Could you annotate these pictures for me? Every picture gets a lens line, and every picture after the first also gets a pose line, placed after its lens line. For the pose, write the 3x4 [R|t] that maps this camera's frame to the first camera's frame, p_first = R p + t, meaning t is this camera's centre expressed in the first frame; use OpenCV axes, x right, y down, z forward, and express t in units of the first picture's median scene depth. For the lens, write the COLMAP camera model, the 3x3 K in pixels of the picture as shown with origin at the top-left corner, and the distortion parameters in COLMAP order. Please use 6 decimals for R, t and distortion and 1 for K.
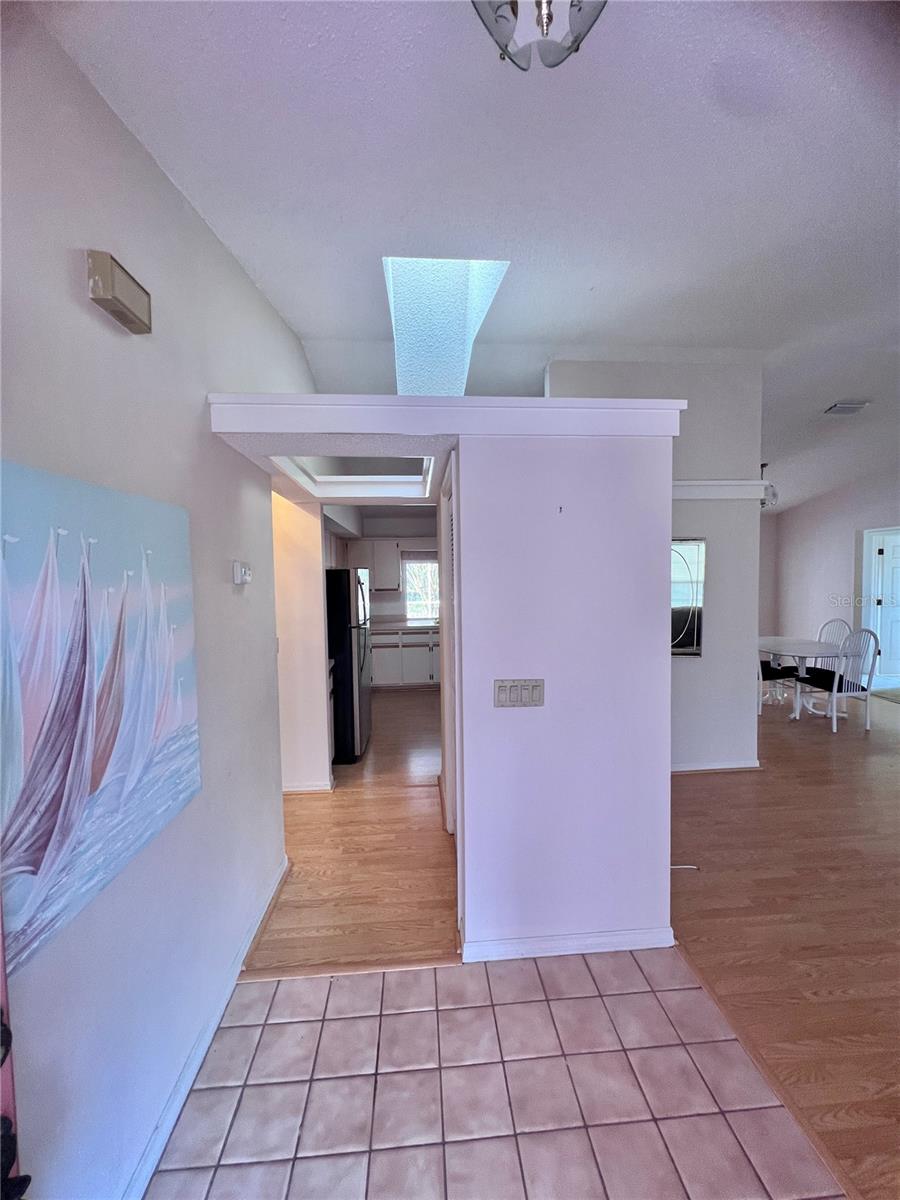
lens RADIAL K [[477.8, 0, 453.5], [0, 477.8, 596.5], [0, 0, 1]] dist [-0.000935, -0.000257]
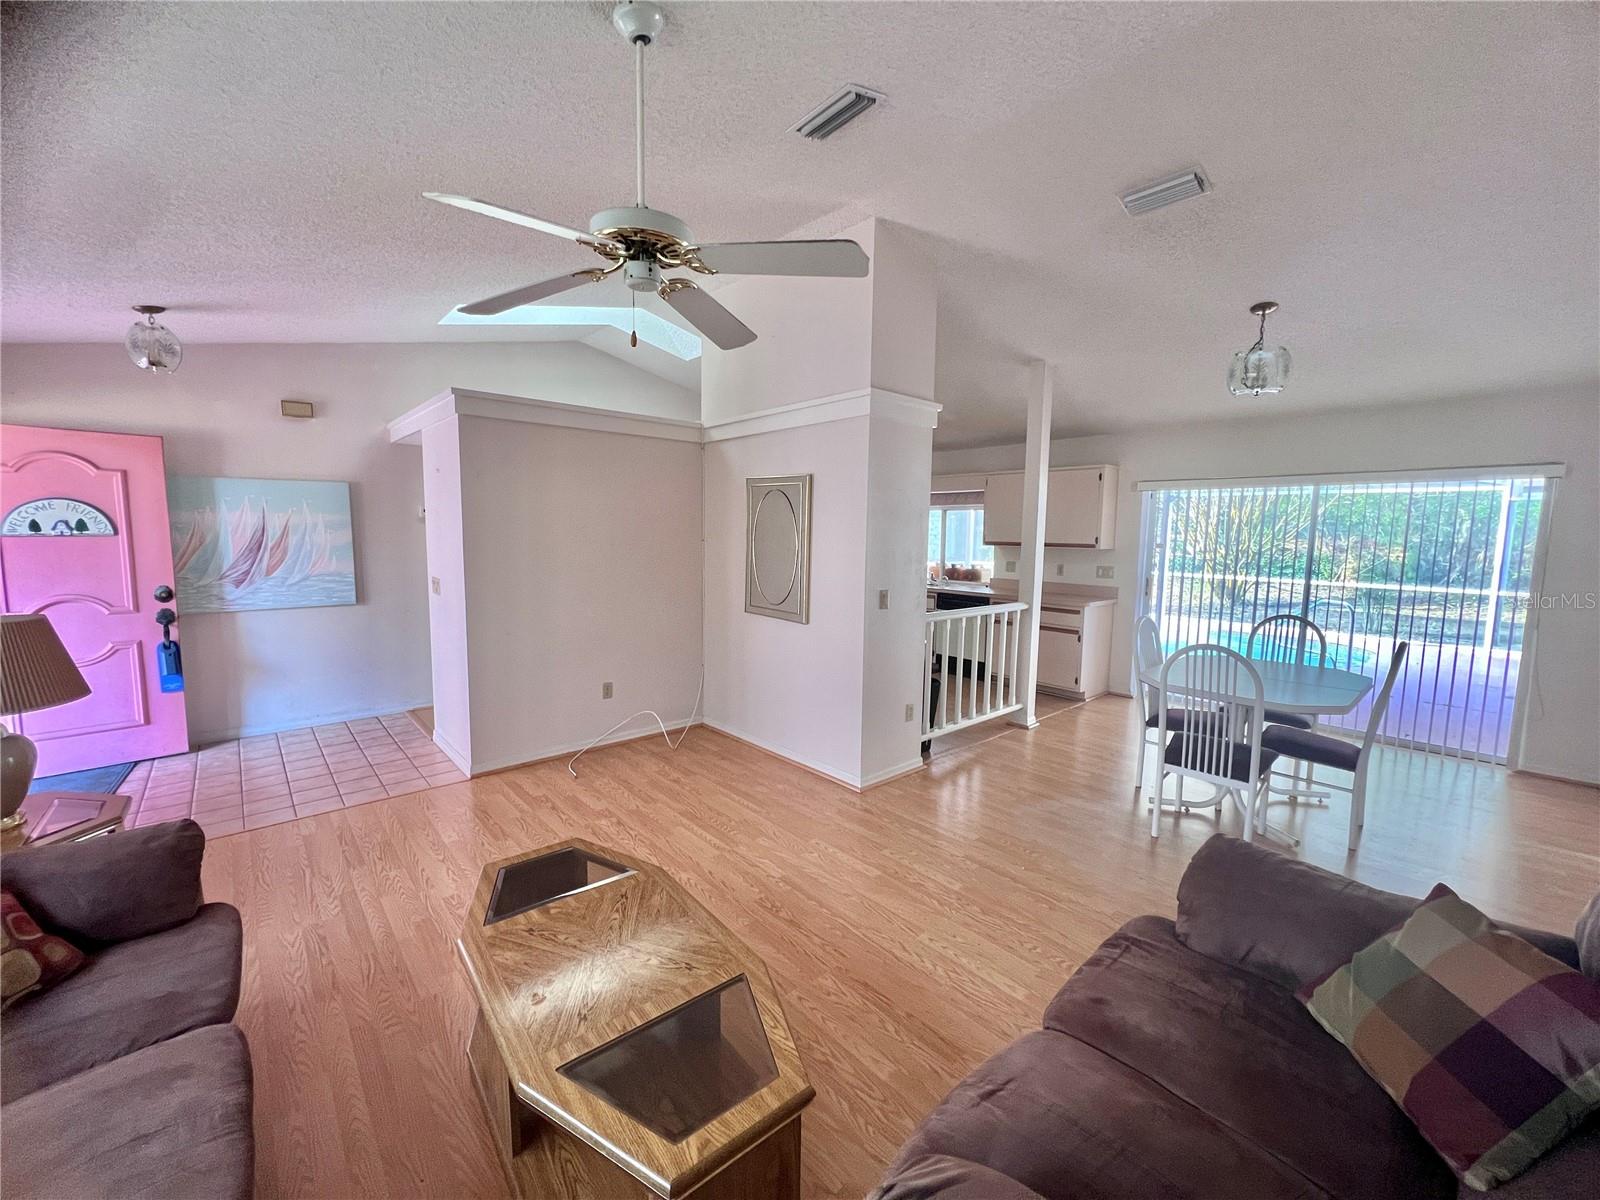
lens RADIAL K [[637.0, 0, 795.9], [0, 637.0, 600.0], [0, 0, 1]] dist [-0.000935, -0.000257]
pose [[0.605018, 0.112140, -0.788275, 2.278104], [-0.060596, 0.993646, 0.094848, -0.026497], [0.793903, -0.009618, 0.607969, 0.577381]]
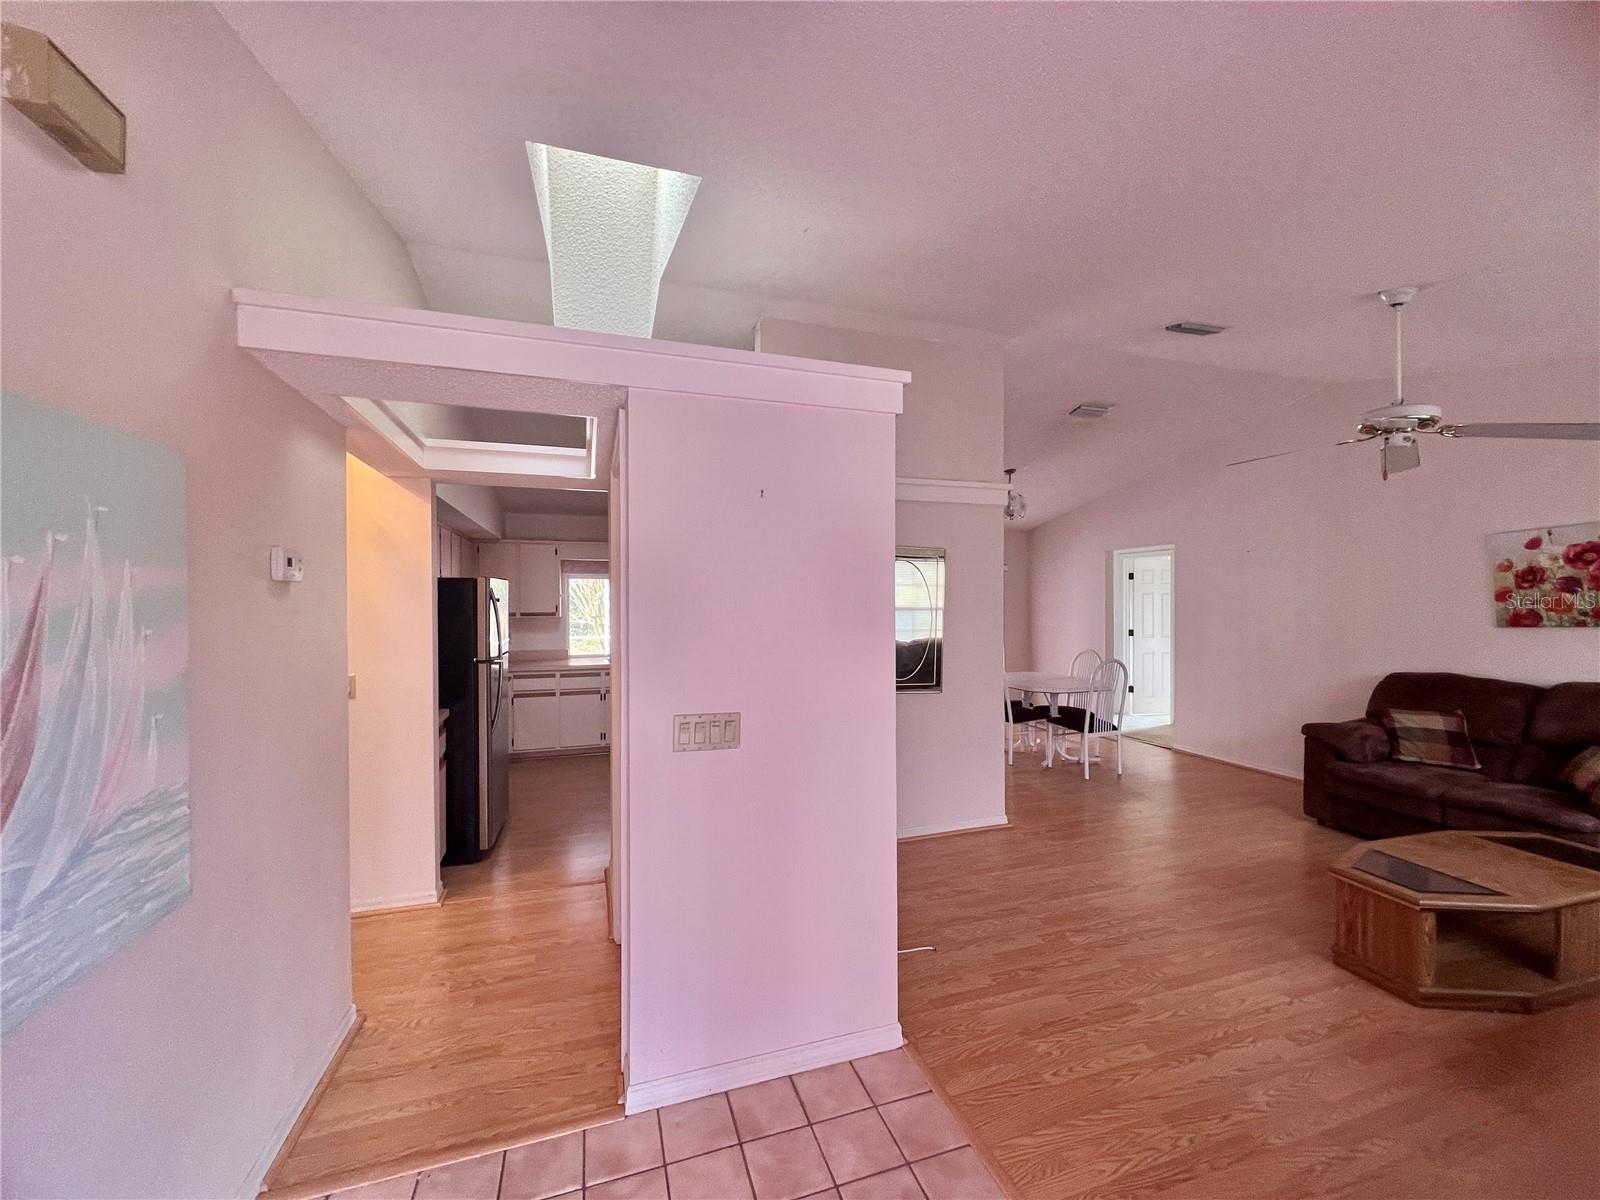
lens RADIAL K [[637.0, 0, 804.1], [0, 637.0, 603.8], [0, 0, 1]] dist [-0.000935, -0.000257]
pose [[0.970002, 0.011370, 0.242833, 0.034624], [-0.000106, 0.998925, -0.046348, 0.041697], [-0.243099, 0.044932, 0.968960, -0.018854]]
